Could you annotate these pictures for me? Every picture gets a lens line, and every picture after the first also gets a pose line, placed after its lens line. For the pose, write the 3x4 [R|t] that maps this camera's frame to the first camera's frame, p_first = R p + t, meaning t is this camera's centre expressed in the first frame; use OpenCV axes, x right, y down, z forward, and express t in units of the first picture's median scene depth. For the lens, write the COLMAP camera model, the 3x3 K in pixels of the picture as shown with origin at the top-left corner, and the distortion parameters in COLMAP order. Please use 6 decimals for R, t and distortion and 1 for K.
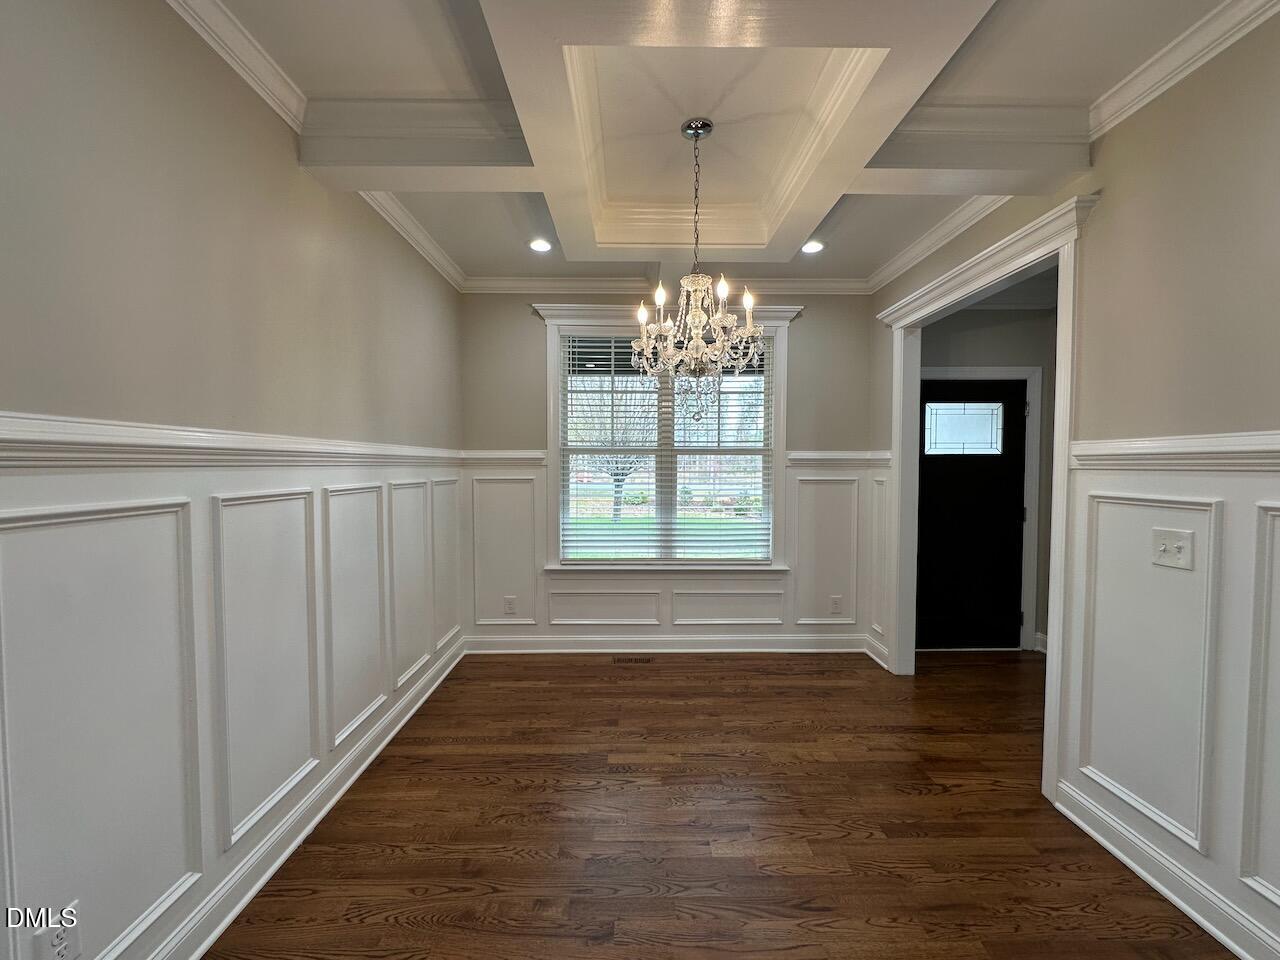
lens RADIAL K [[513.4, 0, 635.6], [0, 513.4, 481.7], [0, 0, 1]] dist [-0.000263, 0.000491]
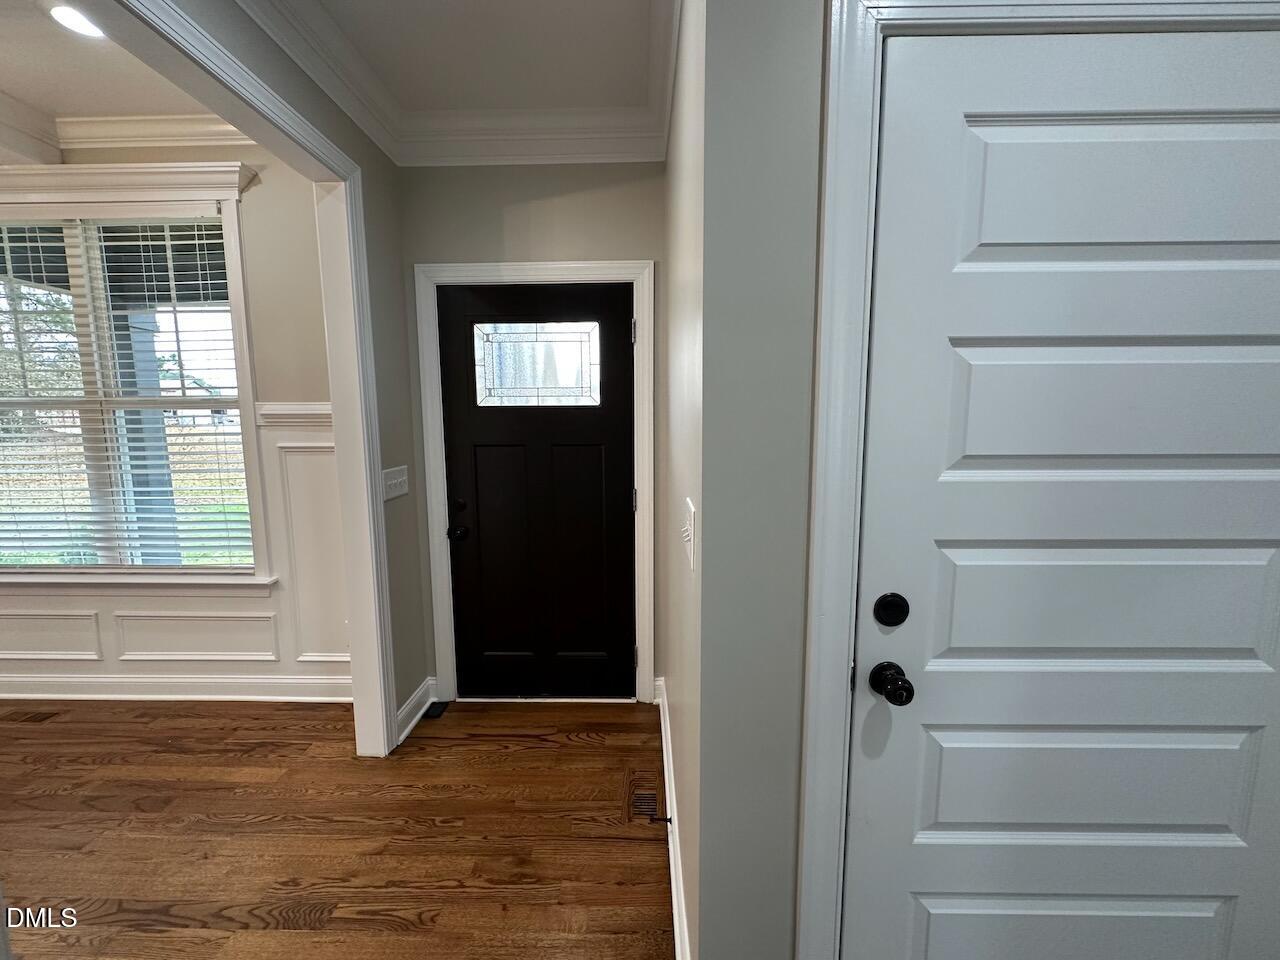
lens RADIAL K [[513.4, 0, 635.6], [0, 513.4, 481.7], [0, 0, 1]] dist [-0.000263, 0.000491]
pose [[0.999299, -0.000704, -0.037429, 0.787282], [0.003931, 0.996269, 0.086217, -0.014141], [0.037229, -0.086303, 0.995573, 0.367563]]
